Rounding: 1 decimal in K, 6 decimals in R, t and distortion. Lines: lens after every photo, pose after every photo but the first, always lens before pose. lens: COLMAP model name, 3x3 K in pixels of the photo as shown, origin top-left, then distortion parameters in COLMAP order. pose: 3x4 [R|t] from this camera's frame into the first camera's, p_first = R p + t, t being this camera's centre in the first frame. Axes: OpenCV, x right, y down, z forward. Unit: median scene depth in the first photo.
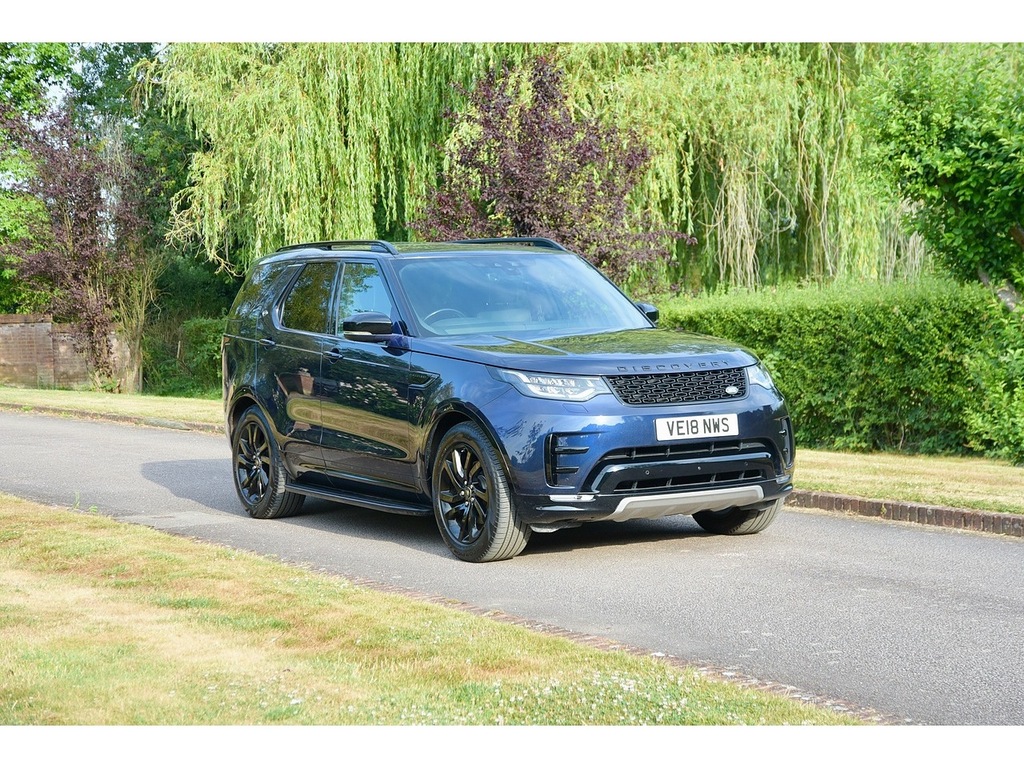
lens RADIAL K [[1786.6, 0, 502.1], [0, 1786.6, 383.3], [0, 0, 1]] dist [0.391508, 0.000000]
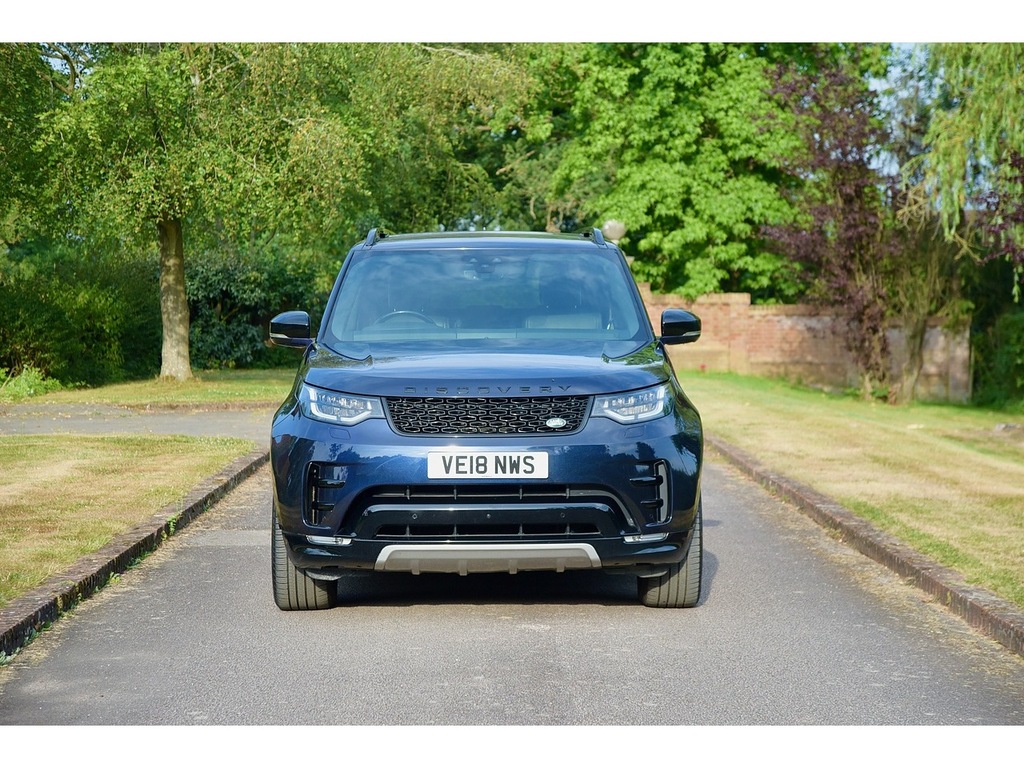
lens RADIAL K [[2124.0, 0, 505.6], [0, 2124.0, 385.1], [0, 0, 1]] dist [0.650355, 0.000000]
pose [[0.873982, 0.044903, -0.483879, 0.337267], [-0.045244, 0.998916, 0.010978, -0.013330], [0.483847, 0.012298, 0.875066, 0.091912]]
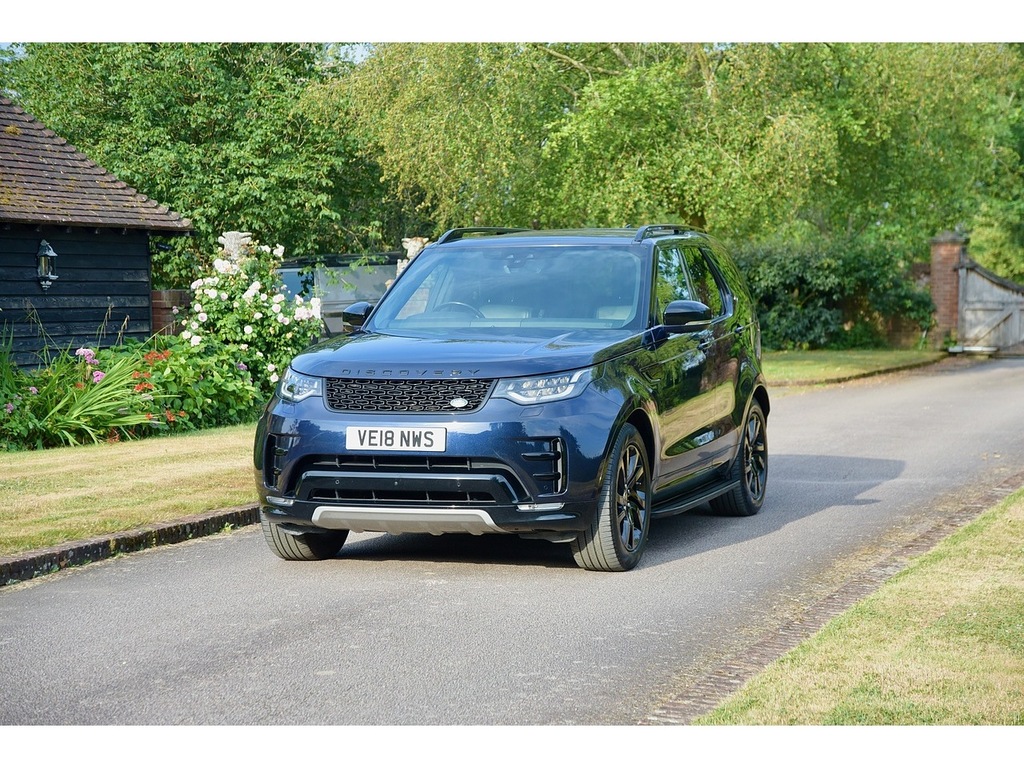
lens RADIAL K [[1989.5, 0, 498.7], [0, 1989.5, 414.3], [0, 0, 1]] dist [0.532884, 0.000000]
pose [[0.675720, 0.070301, -0.733798, 0.520604], [-0.048667, 0.997525, 0.050751, -0.024960], [0.735550, 0.001418, 0.677469, 0.199147]]
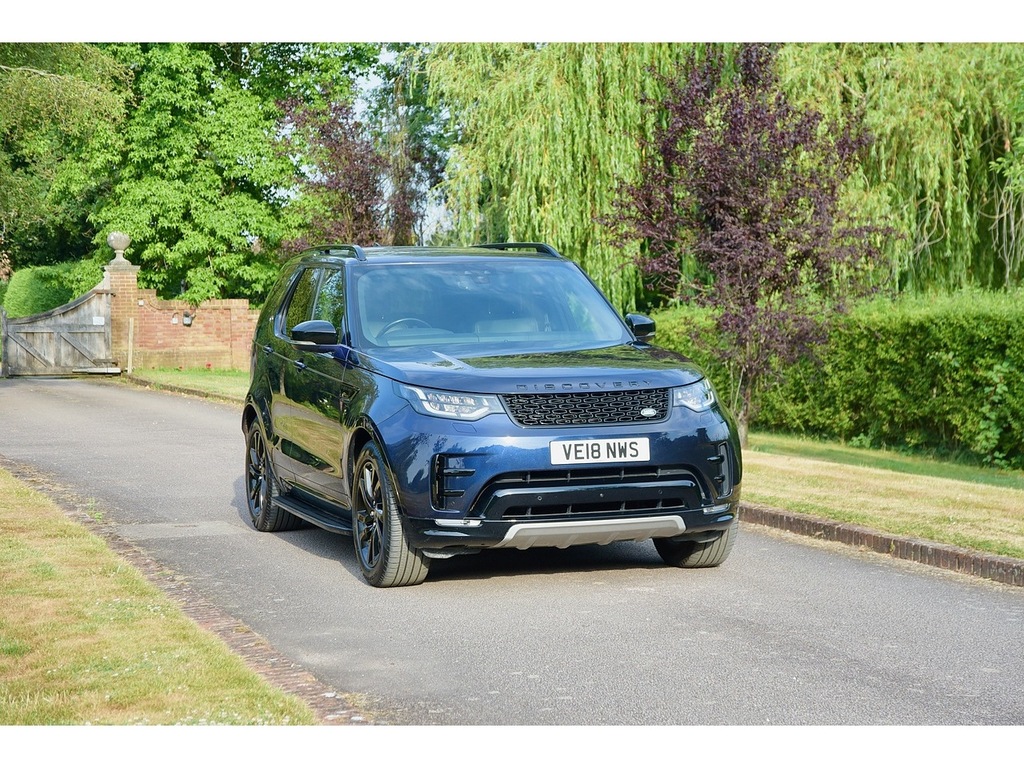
lens RADIAL K [[1906.0, 0, 497.8], [0, 1906.0, 390.1], [0, 0, 1]] dist [0.466896, 0.000000]
pose [[0.978940, 0.020659, -0.203099, 0.149590], [-0.019830, 0.999785, 0.006120, -0.007231], [0.203182, -0.001963, 0.979139, 0.009147]]
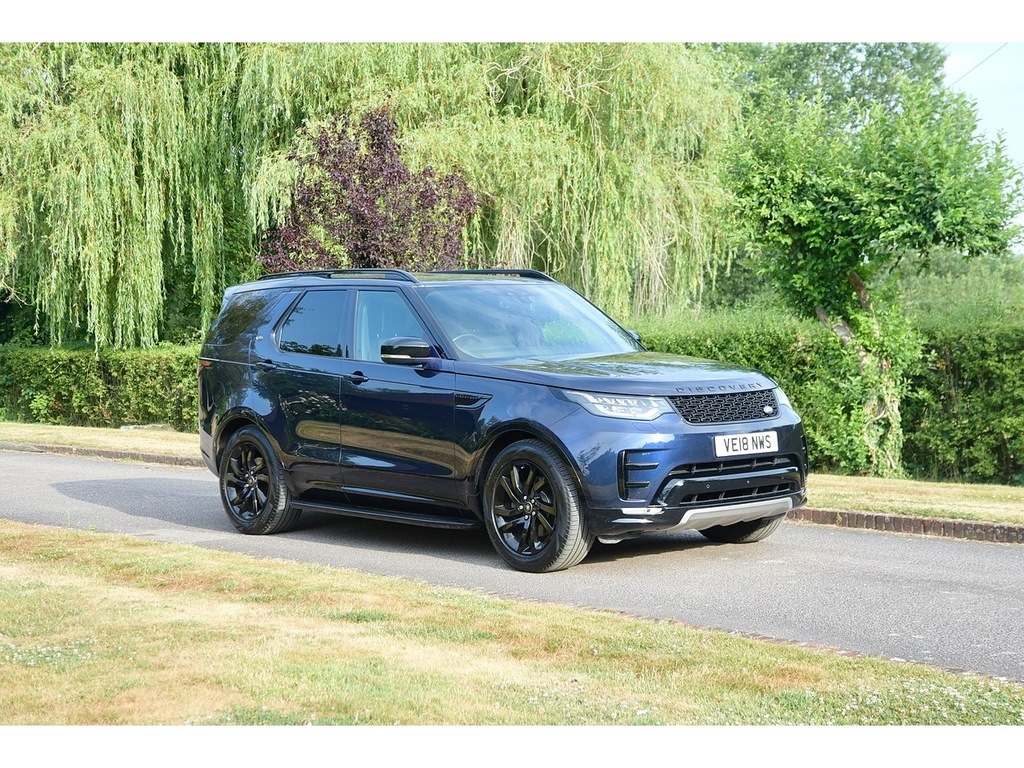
lens RADIAL K [[1601.7, 0, 508.8], [0, 1601.7, 386.3], [0, 0, 1]] dist [0.276944, 0.000000]
pose [[0.981847, 0.002758, 0.189653, -0.125442], [-0.000067, 0.999899, -0.014193, 0.001951], [-0.189673, 0.013923, 0.981749, 0.042495]]
